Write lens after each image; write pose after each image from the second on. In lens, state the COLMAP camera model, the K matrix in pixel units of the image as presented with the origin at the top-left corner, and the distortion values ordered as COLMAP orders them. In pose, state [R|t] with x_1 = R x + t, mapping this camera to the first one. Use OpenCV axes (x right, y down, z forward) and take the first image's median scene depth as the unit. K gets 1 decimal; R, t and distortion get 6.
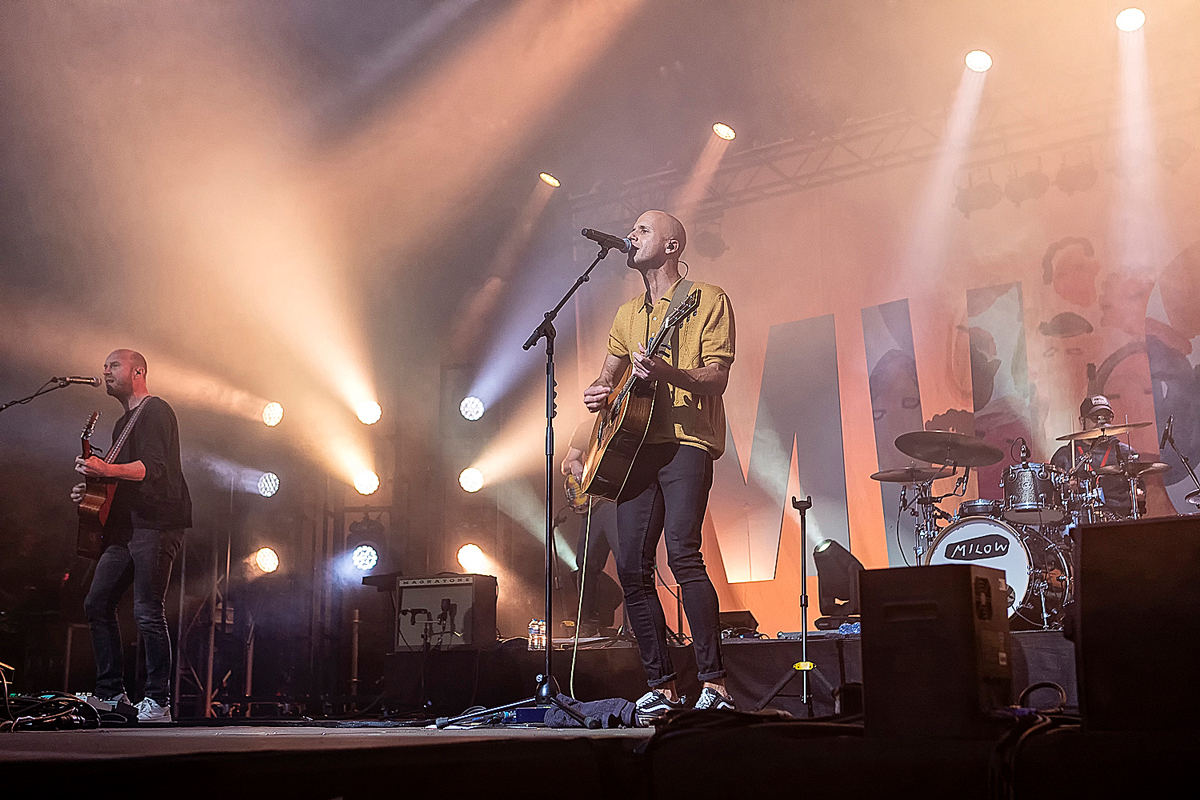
lens RADIAL K [[1411.1, 0, 591.8], [0, 1411.1, 401.9], [0, 0, 1]] dist [-0.042793, 0.000000]
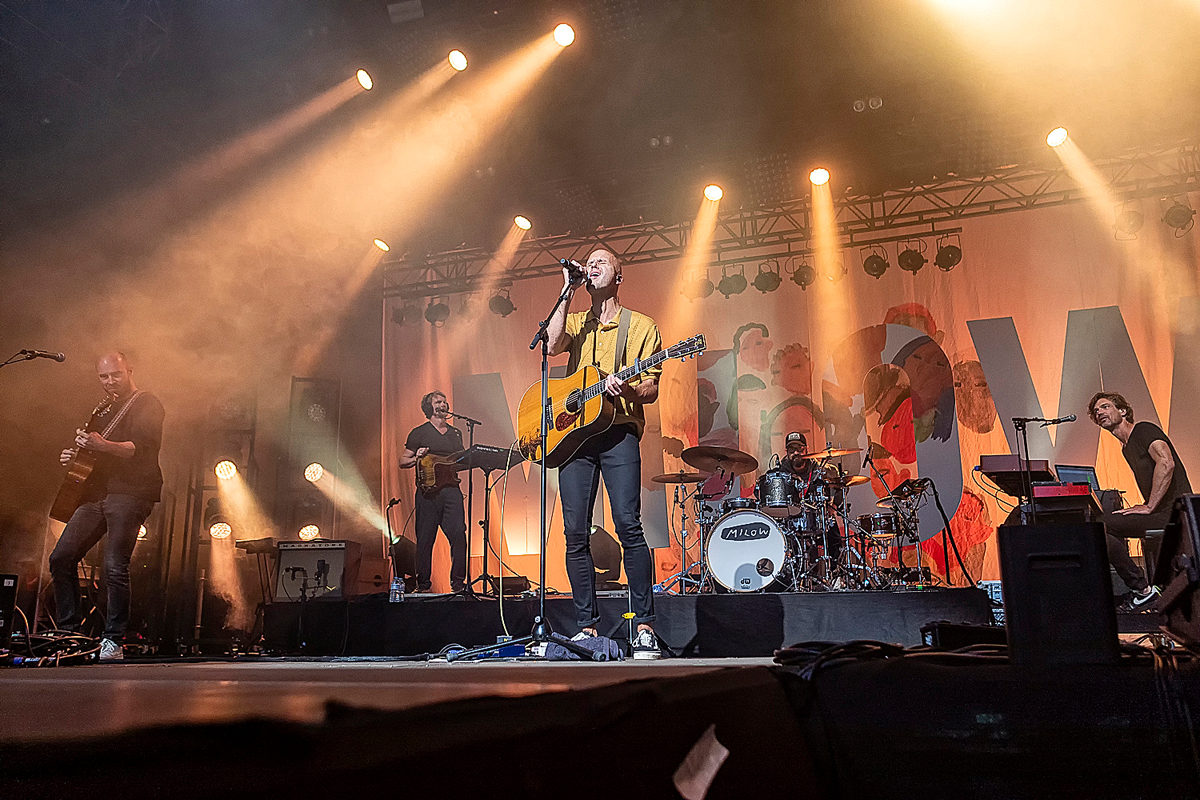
lens RADIAL K [[991.0, 0, 603.0], [0, 991.0, 402.7], [0, 0, 1]] dist [-0.004294, 0.009819]
pose [[0.957267, 0.070558, 0.280468, -0.143115], [-0.061564, 0.997270, -0.040761, 0.025544], [-0.282578, 0.021752, 0.958998, 0.100832]]
